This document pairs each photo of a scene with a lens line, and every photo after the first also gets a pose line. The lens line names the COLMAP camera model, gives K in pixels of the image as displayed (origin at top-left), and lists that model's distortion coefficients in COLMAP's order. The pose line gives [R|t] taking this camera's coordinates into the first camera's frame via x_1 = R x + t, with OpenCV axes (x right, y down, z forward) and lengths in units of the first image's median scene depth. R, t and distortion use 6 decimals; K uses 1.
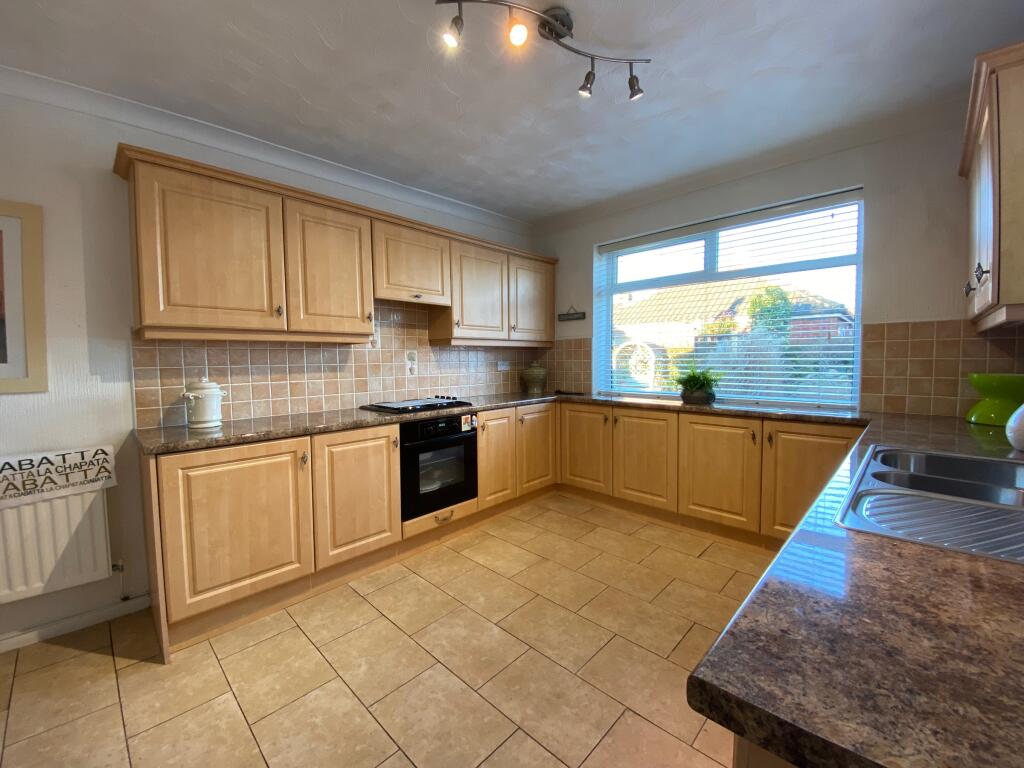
lens RADIAL K [[416.6, 0, 512.0], [0, 416.6, 384.0], [0, 0, 1]] dist [-0.000906, -0.000486]
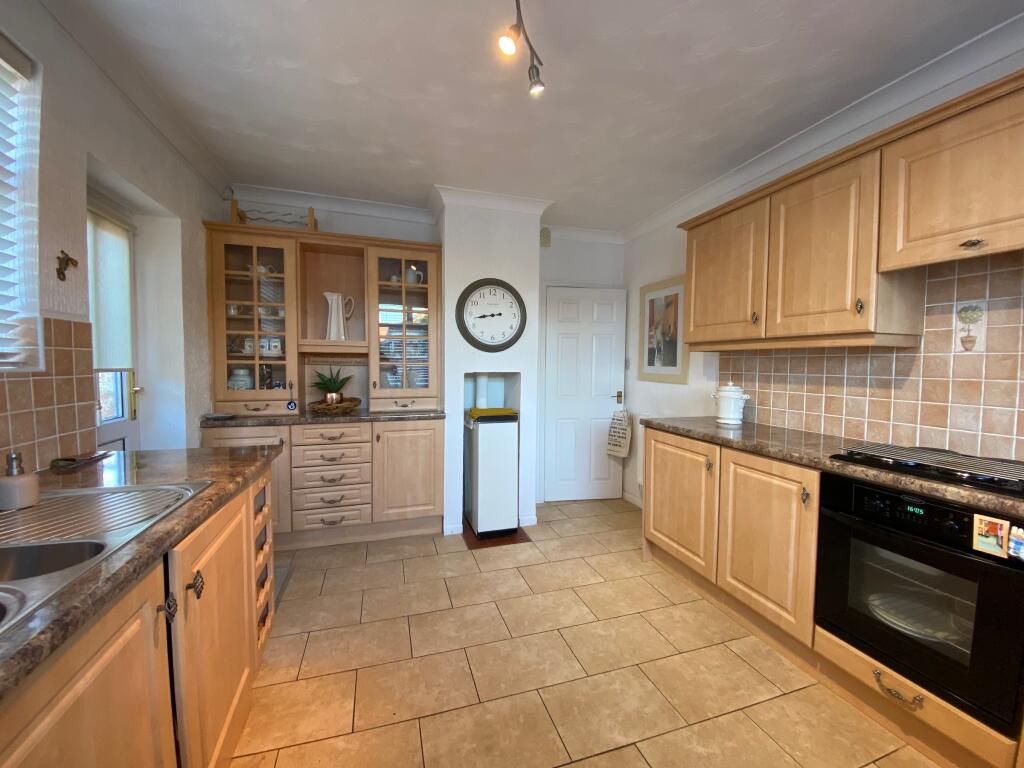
lens RADIAL K [[416.6, 0, 512.0], [0, 416.6, 384.0], [0, 0, 1]] dist [-0.000906, -0.000486]
pose [[-0.479800, 0.055009, -0.875652, 0.531216], [-0.051850, 0.994511, 0.090886, -0.075354], [0.875845, 0.089010, -0.474314, 0.895889]]
